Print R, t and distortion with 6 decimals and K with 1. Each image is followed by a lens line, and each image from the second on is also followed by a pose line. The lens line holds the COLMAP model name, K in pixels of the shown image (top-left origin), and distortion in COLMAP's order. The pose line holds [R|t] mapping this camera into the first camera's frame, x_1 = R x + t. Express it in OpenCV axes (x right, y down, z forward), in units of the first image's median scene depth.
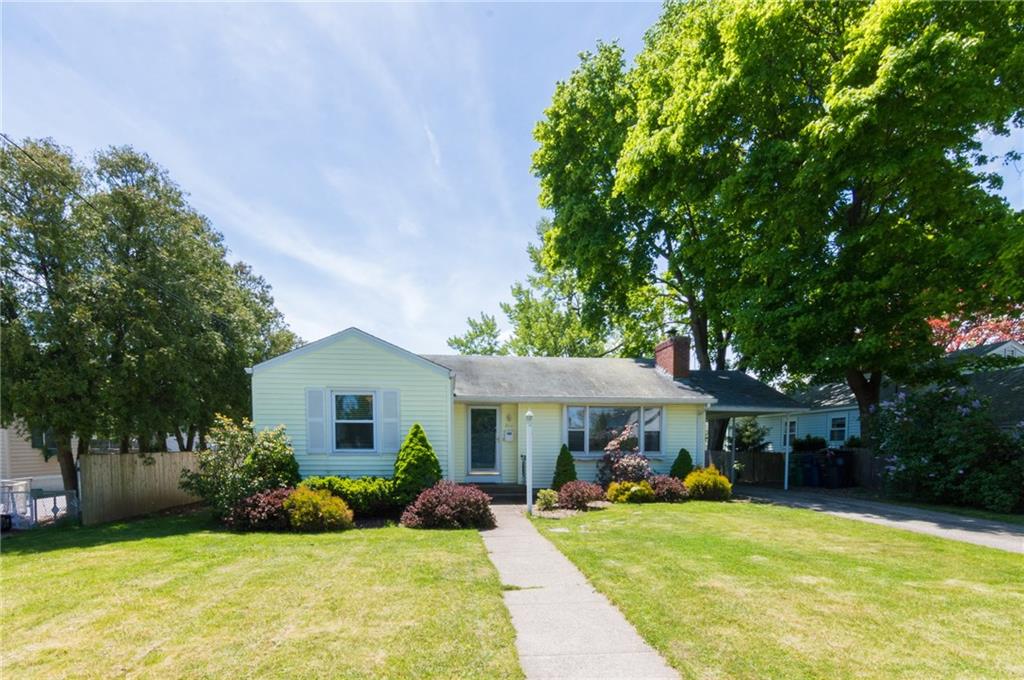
lens RADIAL K [[503.3, 0, 508.7], [0, 503.3, 330.4], [0, 0, 1]] dist [0.000200, 0.000109]
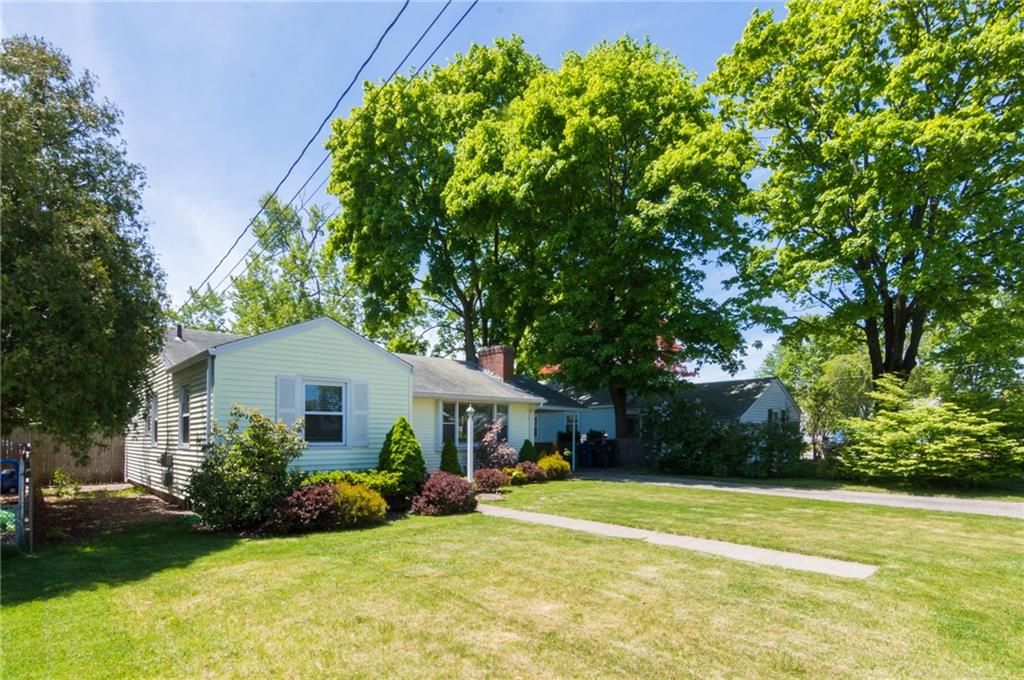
lens RADIAL K [[488.1, 0, 499.4], [0, 488.1, 278.3], [0, 0, 1]] dist [0.002354, 0.000232]
pose [[0.823989, 0.170715, 0.540276, -0.479353], [-0.121554, 0.984590, -0.125723, 0.001066], [-0.553414, 0.037922, 0.832043, 0.014126]]
